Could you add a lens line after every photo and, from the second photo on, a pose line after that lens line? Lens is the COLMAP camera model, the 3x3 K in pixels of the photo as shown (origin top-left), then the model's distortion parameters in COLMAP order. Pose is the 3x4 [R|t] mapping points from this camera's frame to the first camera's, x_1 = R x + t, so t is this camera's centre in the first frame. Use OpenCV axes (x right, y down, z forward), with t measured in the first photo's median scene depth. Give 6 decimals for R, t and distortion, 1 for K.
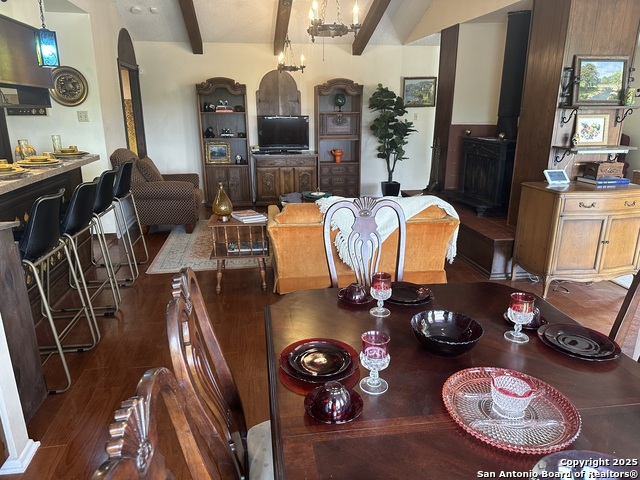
lens RADIAL K [[446.5, 0, 320.0], [0, 446.5, 240.0], [0, 0, 1]] dist [0.049414, -0.068351]
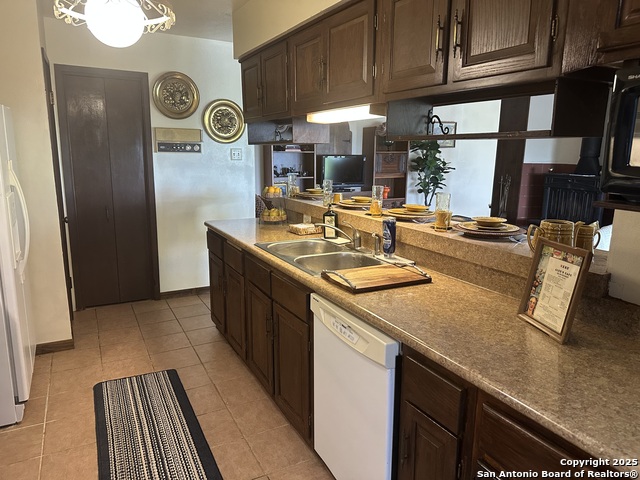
lens RADIAL K [[446.5, 0, 320.0], [0, 446.5, 240.0], [0, 0, 1]] dist [0.049414, -0.068351]
pose [[0.946498, -0.052562, 0.318401, -0.664198], [0.079208, 0.994304, -0.071319, -0.024838], [-0.312838, 0.092723, 0.945270, 0.110054]]
